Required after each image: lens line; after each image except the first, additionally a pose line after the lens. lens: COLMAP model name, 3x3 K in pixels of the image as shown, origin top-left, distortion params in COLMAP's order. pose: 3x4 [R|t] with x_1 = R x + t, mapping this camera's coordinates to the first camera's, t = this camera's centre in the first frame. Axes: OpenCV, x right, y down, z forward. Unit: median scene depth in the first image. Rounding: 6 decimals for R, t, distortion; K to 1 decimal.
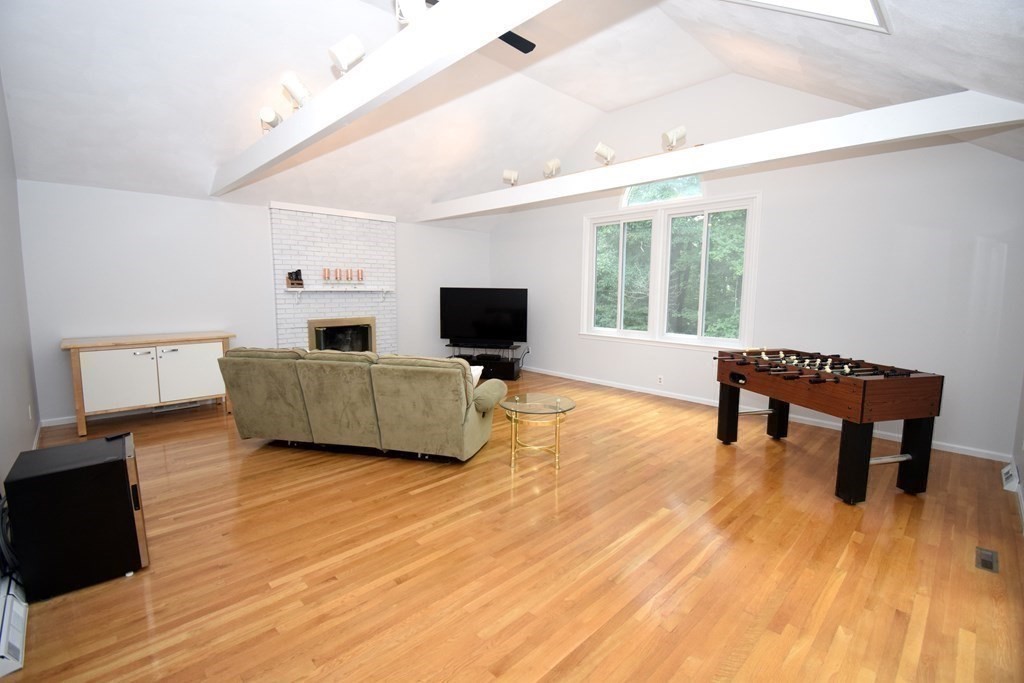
lens RADIAL K [[451.2, 0, 515.7], [0, 451.2, 339.5], [0, 0, 1]] dist [0.003103, 0.000071]
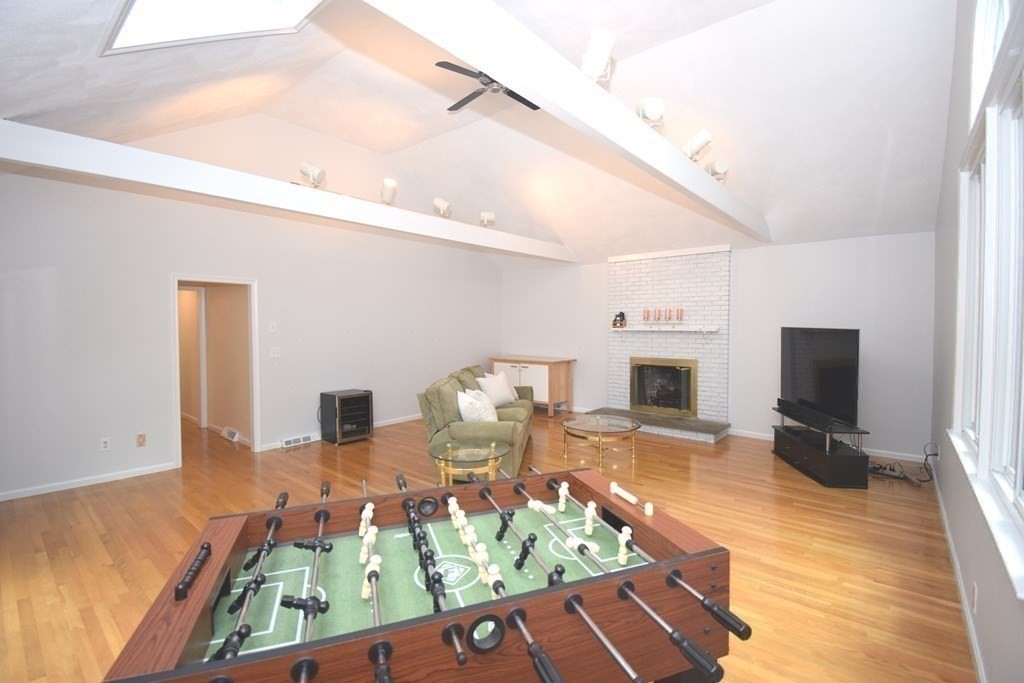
lens RADIAL K [[451.2, 0, 511.9], [0, 451.2, 339.3], [0, 0, 1]] dist [0.003103, 0.000071]
pose [[0.084482, 0.024279, -0.996129, 0.599815], [-0.114749, 0.993289, 0.014478, -0.066367], [0.989796, 0.113081, 0.086701, 0.596208]]
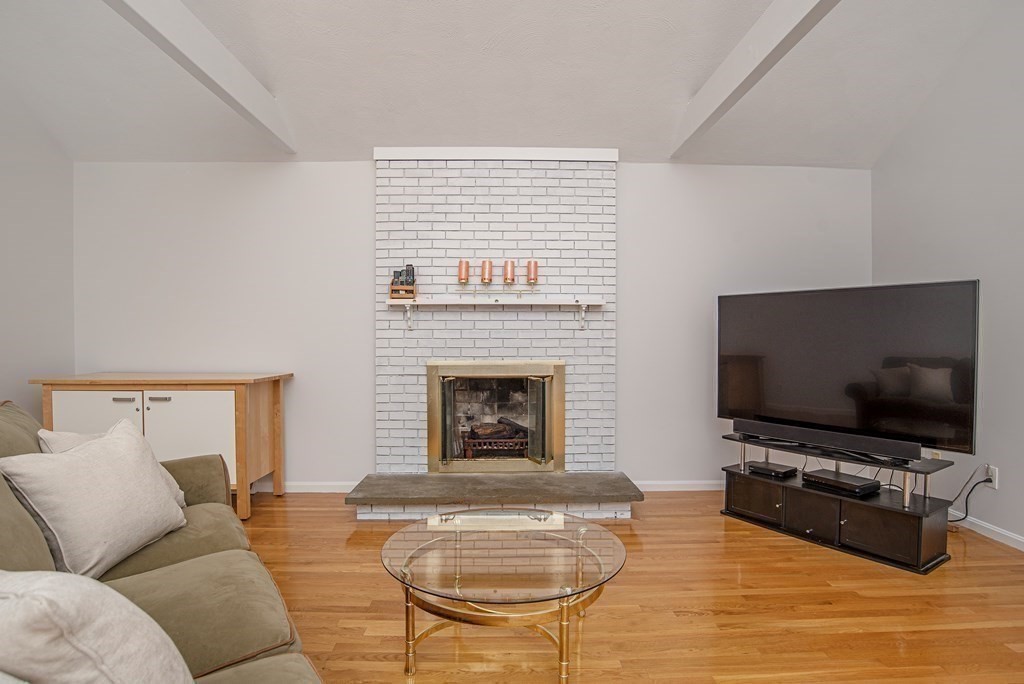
lens RADIAL K [[547.3, 0, 509.0], [0, 547.3, 344.8], [0, 0, 1]] dist [-0.054788, -0.000015]
pose [[0.731584, 0.001359, -0.681750, 0.039420], [-0.073522, 0.994323, -0.076915, -0.019451], [0.677775, 0.106393, 0.727531, 0.586095]]
